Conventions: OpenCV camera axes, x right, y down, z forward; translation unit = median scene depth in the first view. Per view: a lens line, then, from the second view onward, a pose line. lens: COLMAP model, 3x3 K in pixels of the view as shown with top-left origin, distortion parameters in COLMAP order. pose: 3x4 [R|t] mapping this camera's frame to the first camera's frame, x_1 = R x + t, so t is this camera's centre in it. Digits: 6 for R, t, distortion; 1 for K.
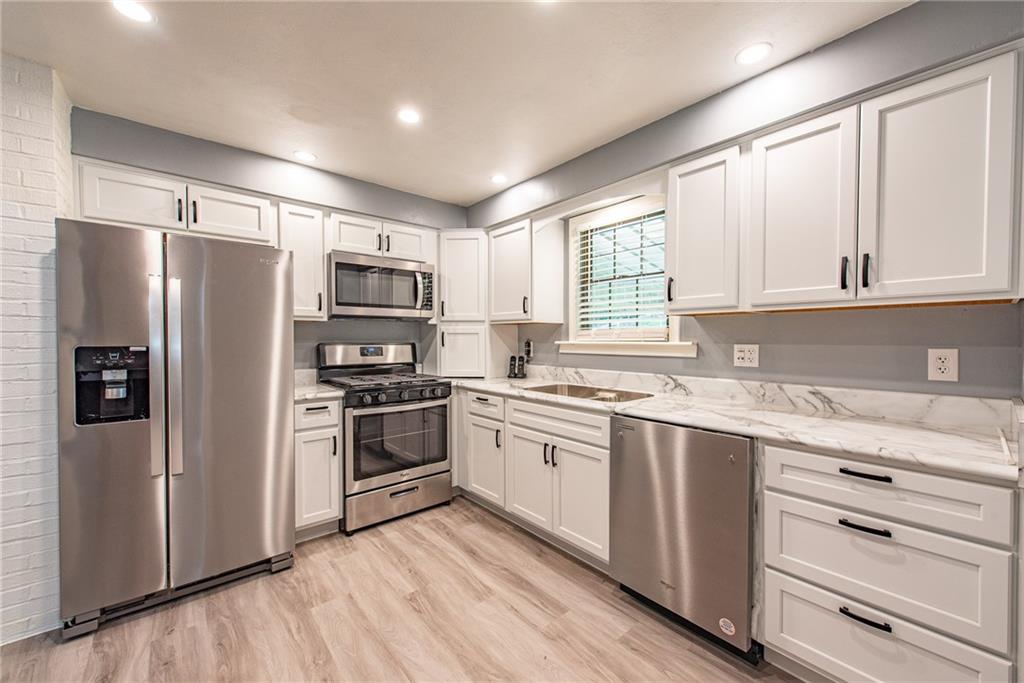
lens RADIAL K [[398.6, 0, 515.3], [0, 398.6, 343.1], [0, 0, 1]] dist [0.004023, -0.000104]
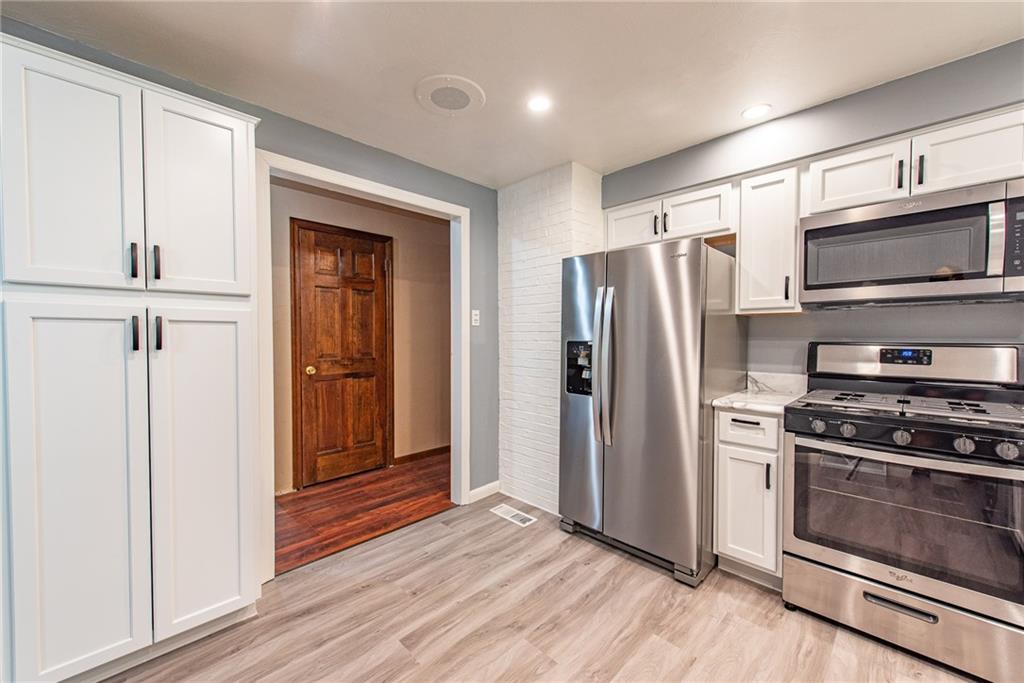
lens RADIAL K [[398.6, 0, 514.9], [0, 398.6, 342.6], [0, 0, 1]] dist [0.004023, -0.000104]
pose [[0.077242, 0.019376, -0.996824, 0.275295], [-0.008840, 0.999785, 0.018749, -0.008111], [0.996973, 0.007363, 0.077397, 0.474391]]
